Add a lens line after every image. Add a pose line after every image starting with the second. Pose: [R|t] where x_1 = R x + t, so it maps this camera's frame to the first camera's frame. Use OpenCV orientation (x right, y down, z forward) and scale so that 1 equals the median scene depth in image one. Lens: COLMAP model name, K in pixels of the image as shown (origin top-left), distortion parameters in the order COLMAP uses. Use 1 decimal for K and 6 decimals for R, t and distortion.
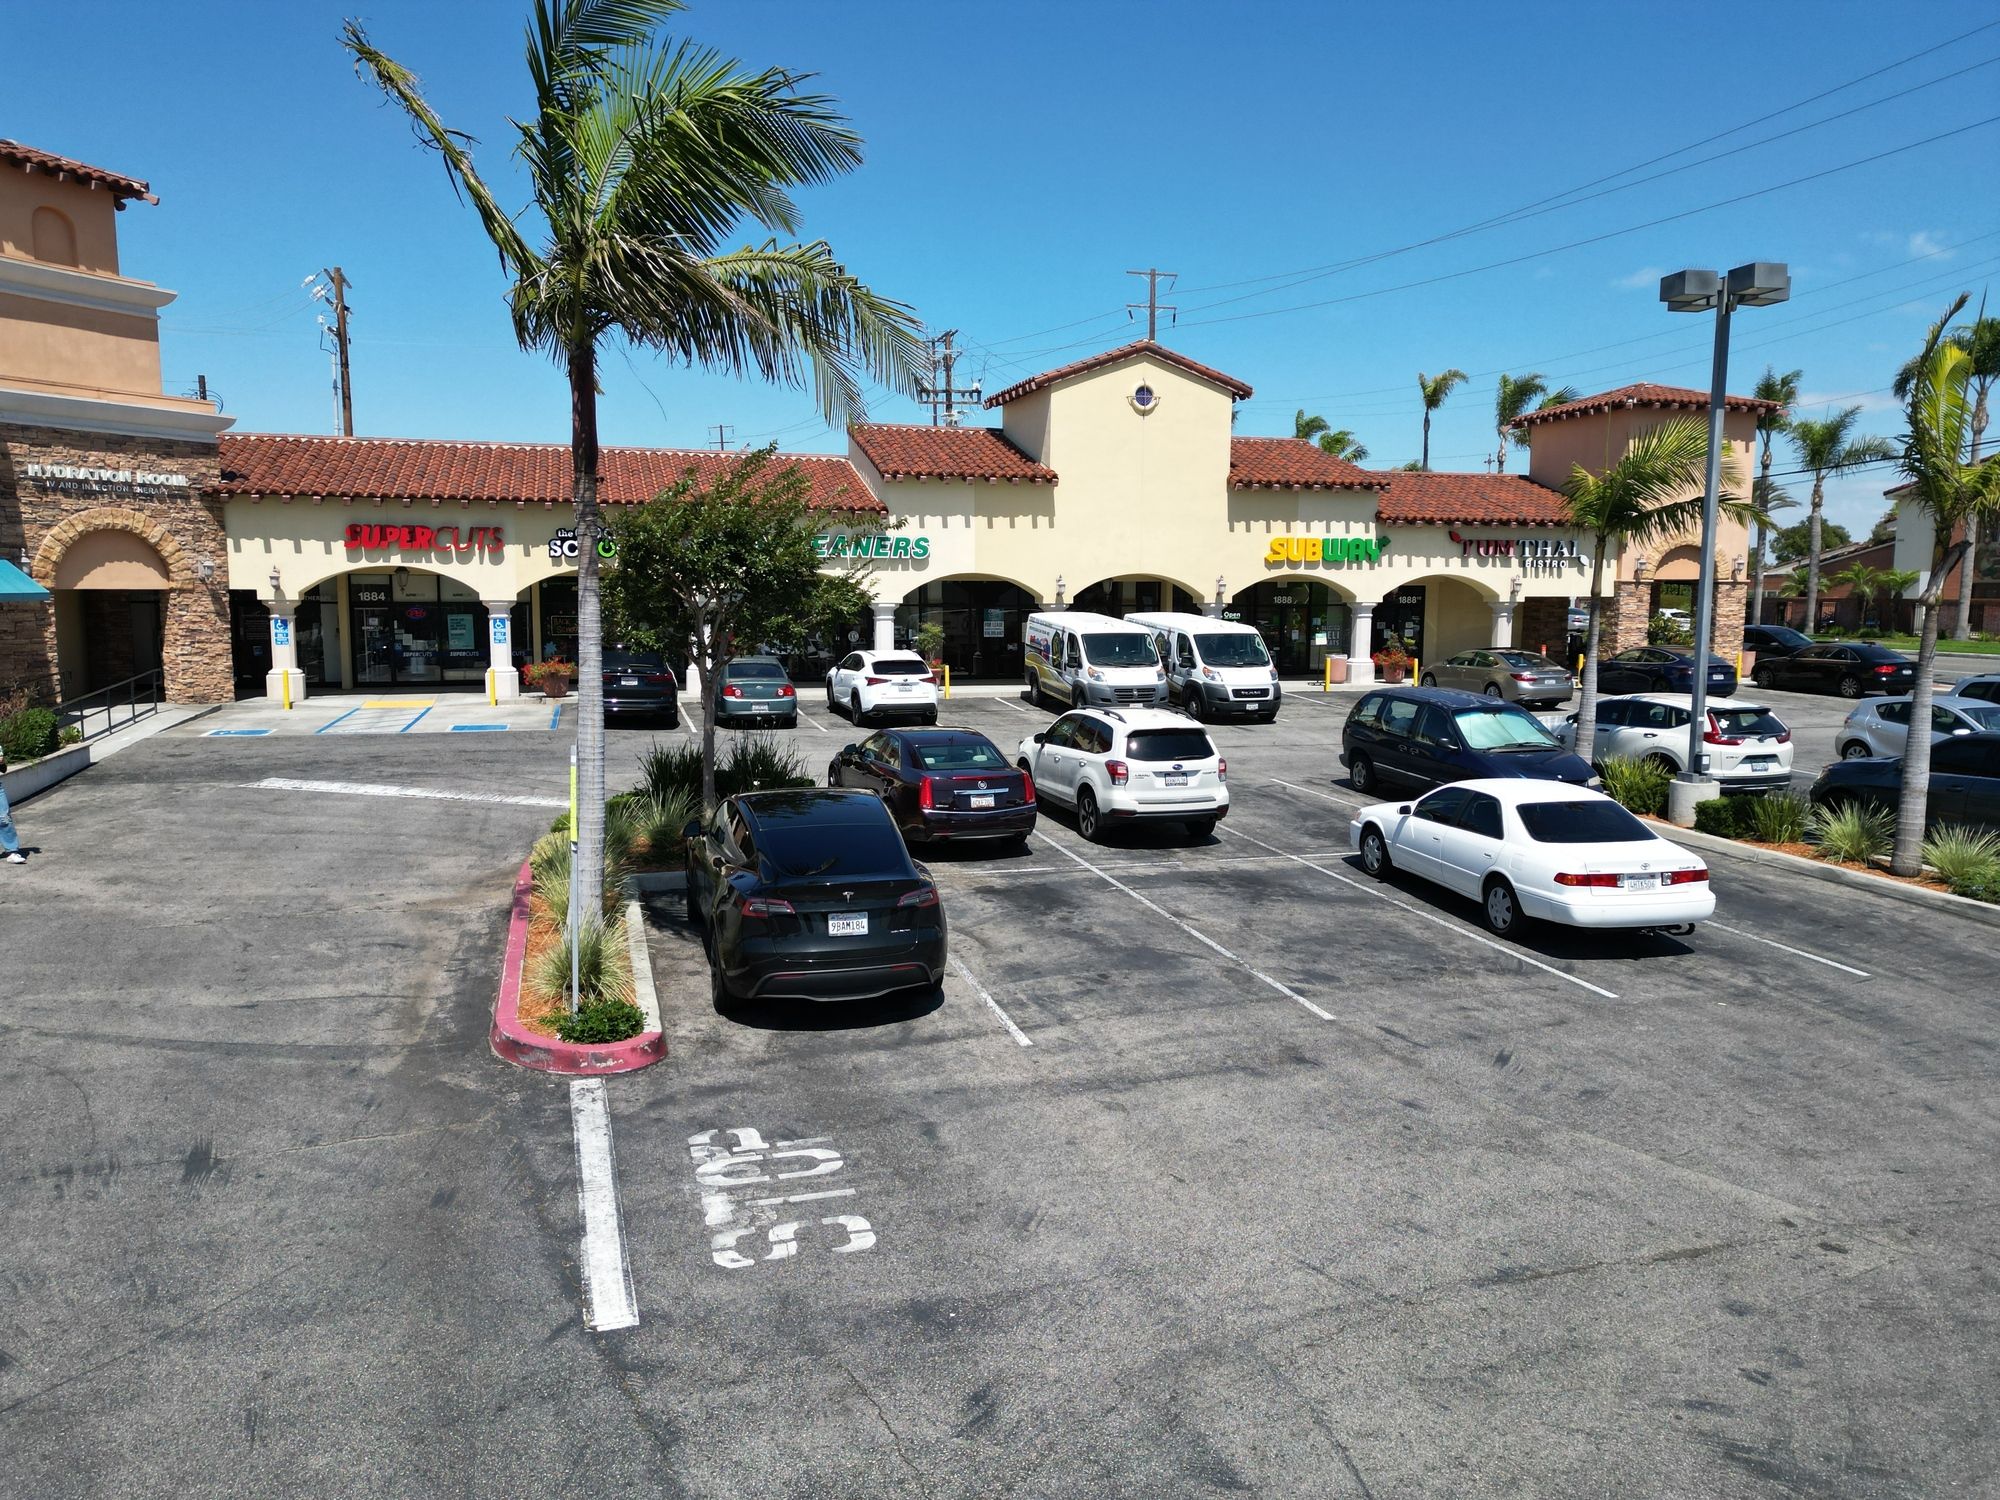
lens RADIAL K [[1456.0, 0, 982.8], [0, 1456.0, 741.8], [0, 0, 1]] dist [0.079799, -0.015675]
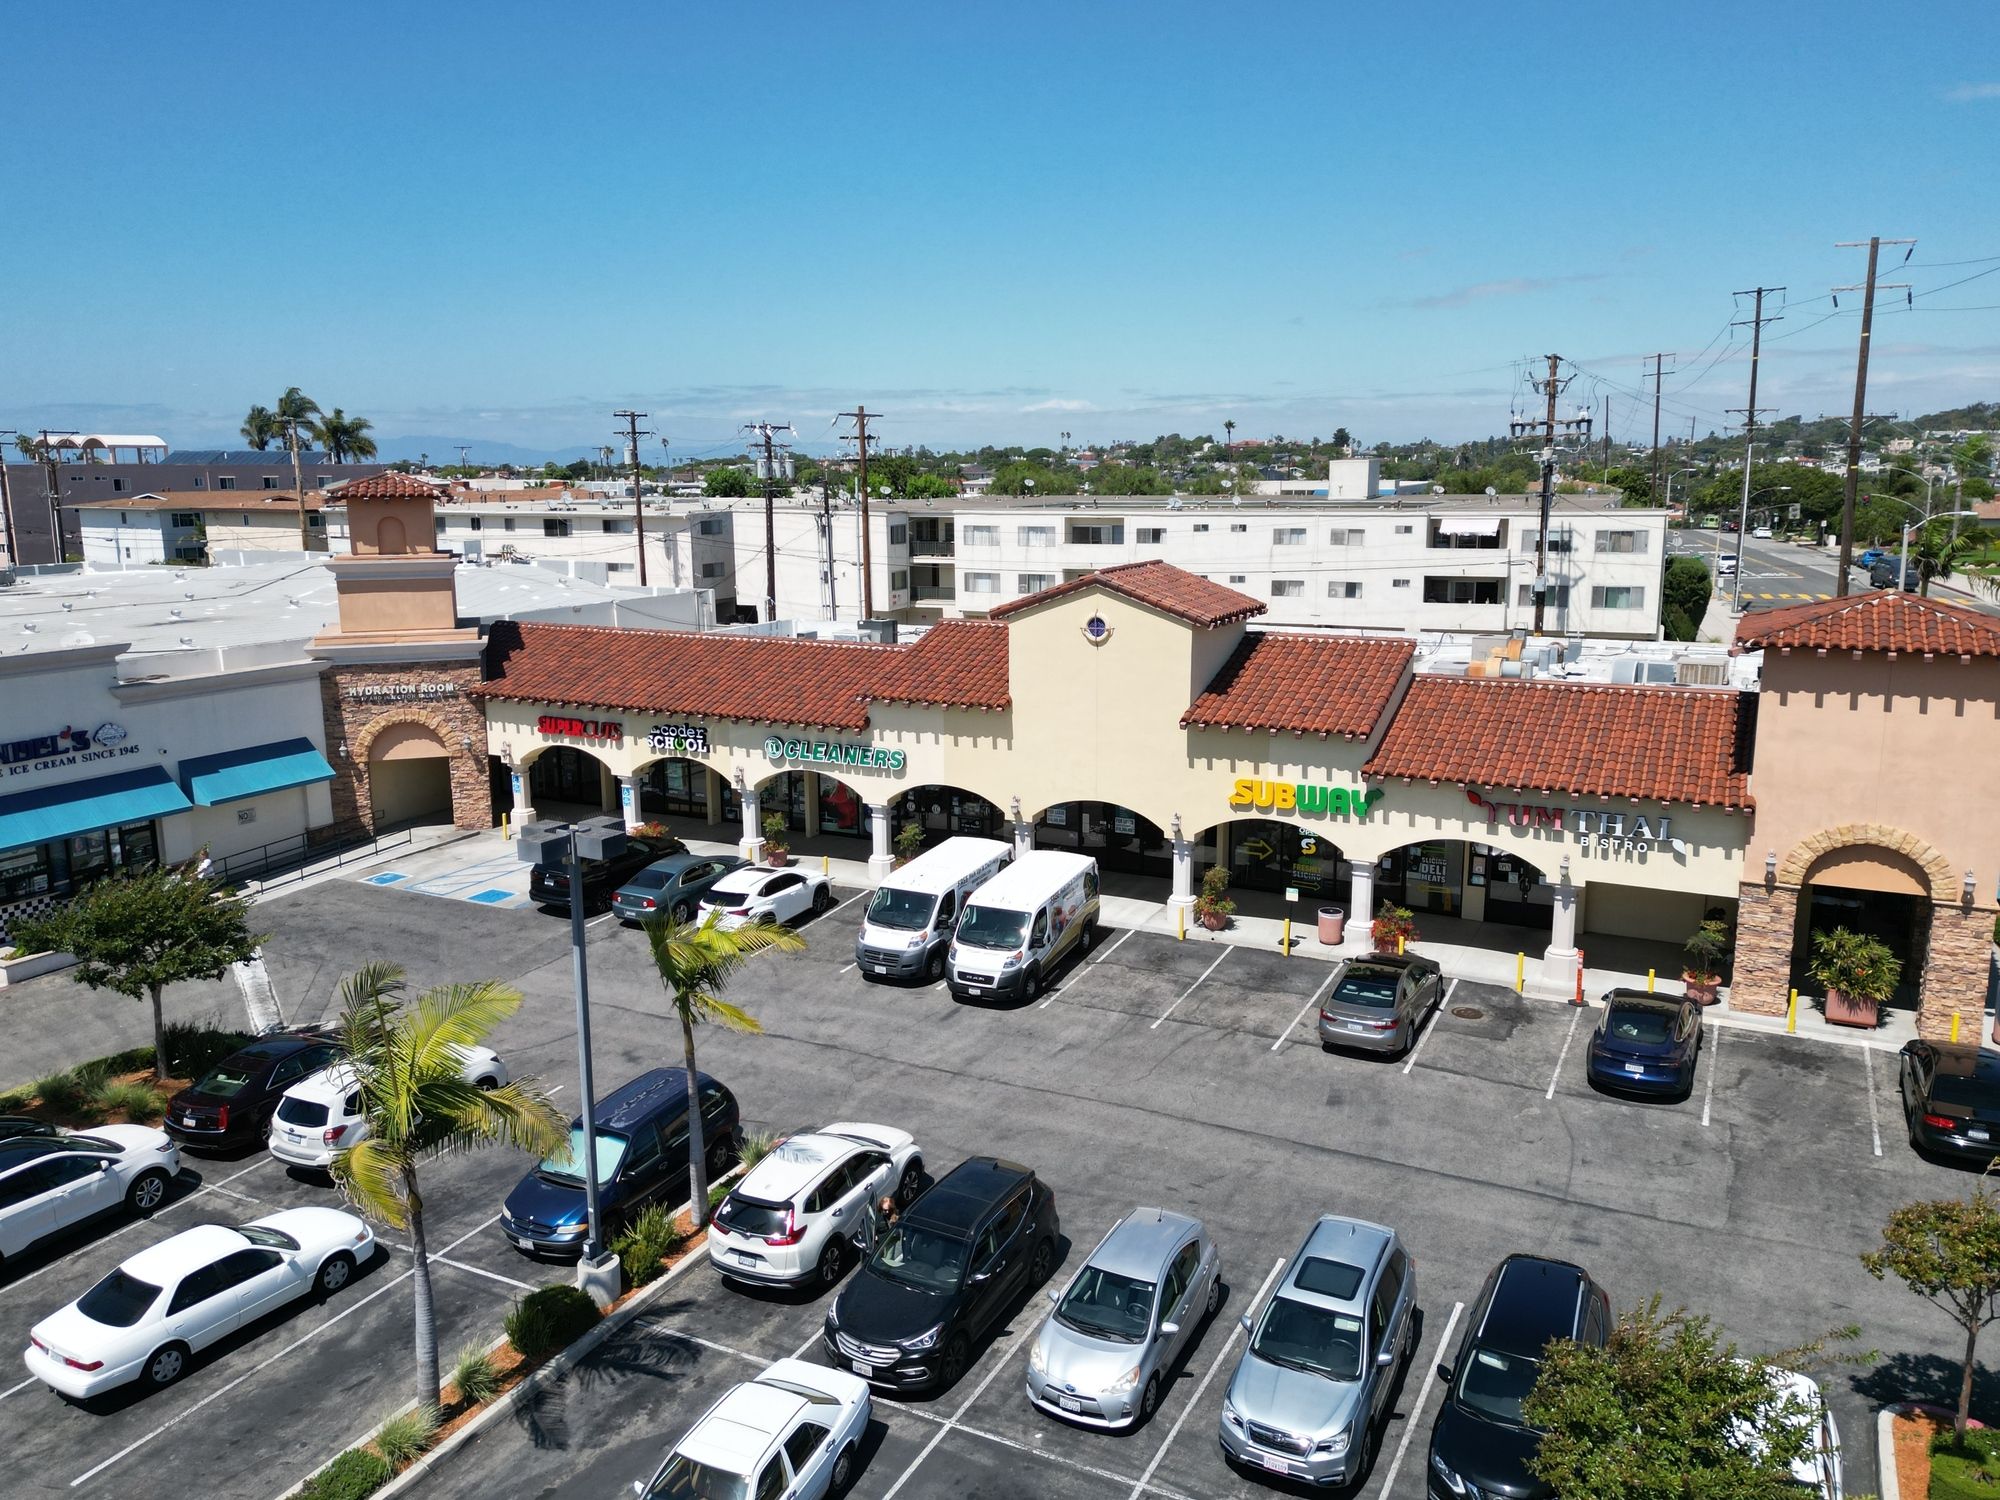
lens RADIAL K [[1456.0, 0, 992.2], [0, 1456.0, 757.0], [0, 0, 1]] dist [0.079799, -0.015675]
pose [[0.719481, 0.123349, -0.683471, 0.715317], [-0.065787, 0.991781, 0.109738, -0.244863], [0.691390, -0.033991, 0.721682, 0.238026]]
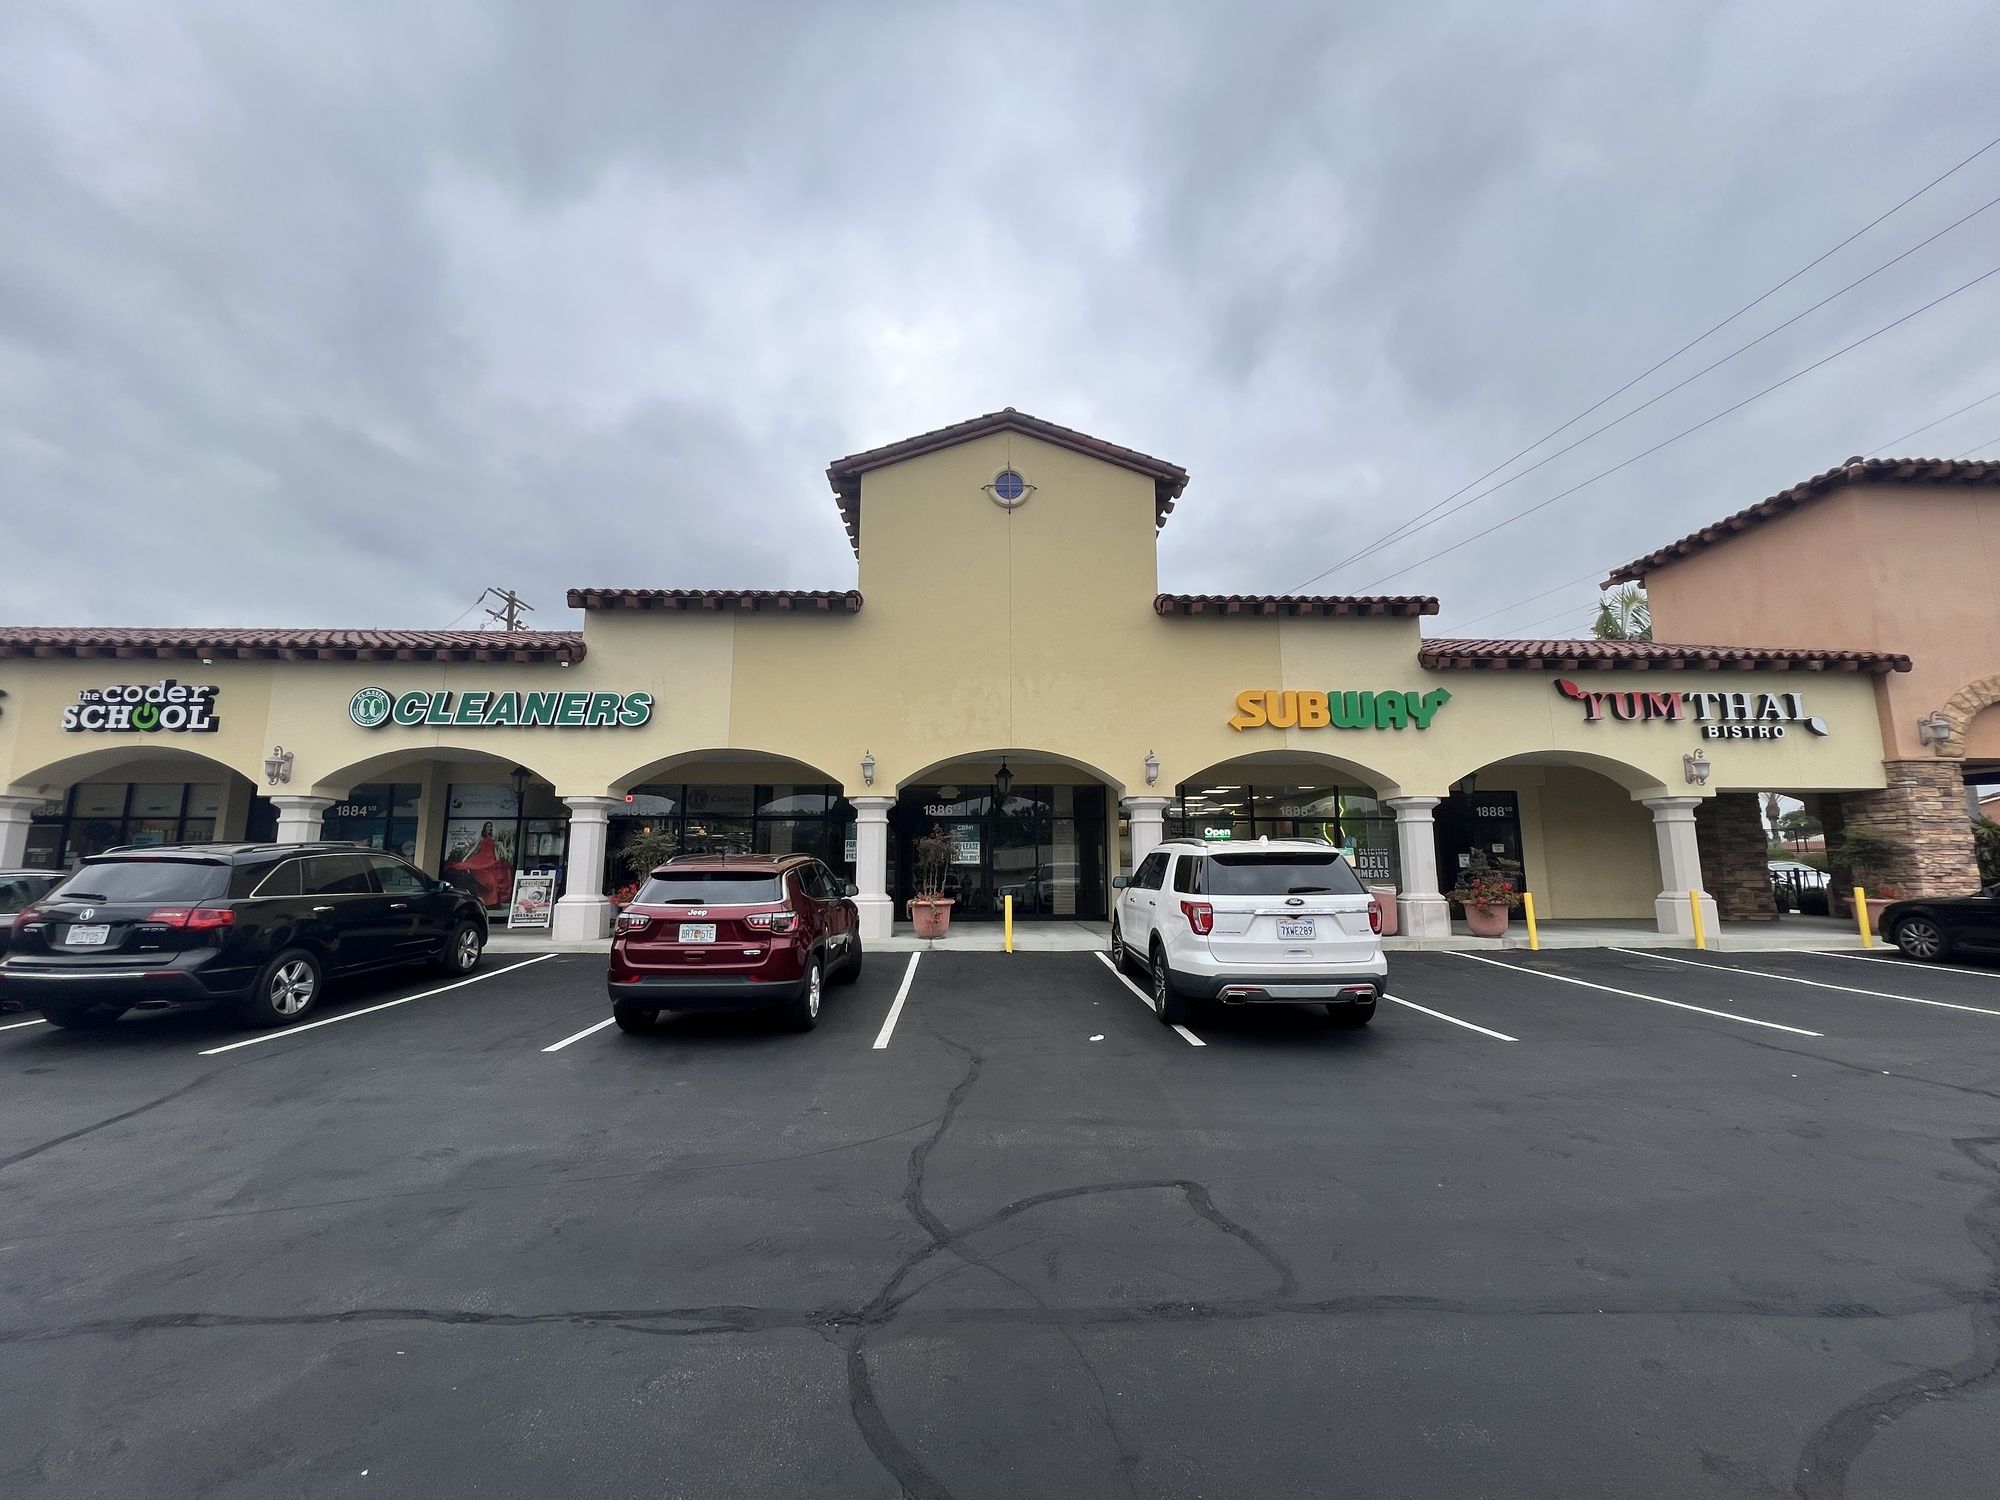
lens RADIAL K [[792.4, 0, 990.9], [0, 792.4, 750.3], [0, 0, 1]] dist [0.002013, 0.000576]
pose [[0.967646, -0.044004, -0.248447, 0.180341], [-0.020476, 0.967731, -0.251151, -0.029781], [0.251481, 0.248113, 0.935520, 0.673415]]
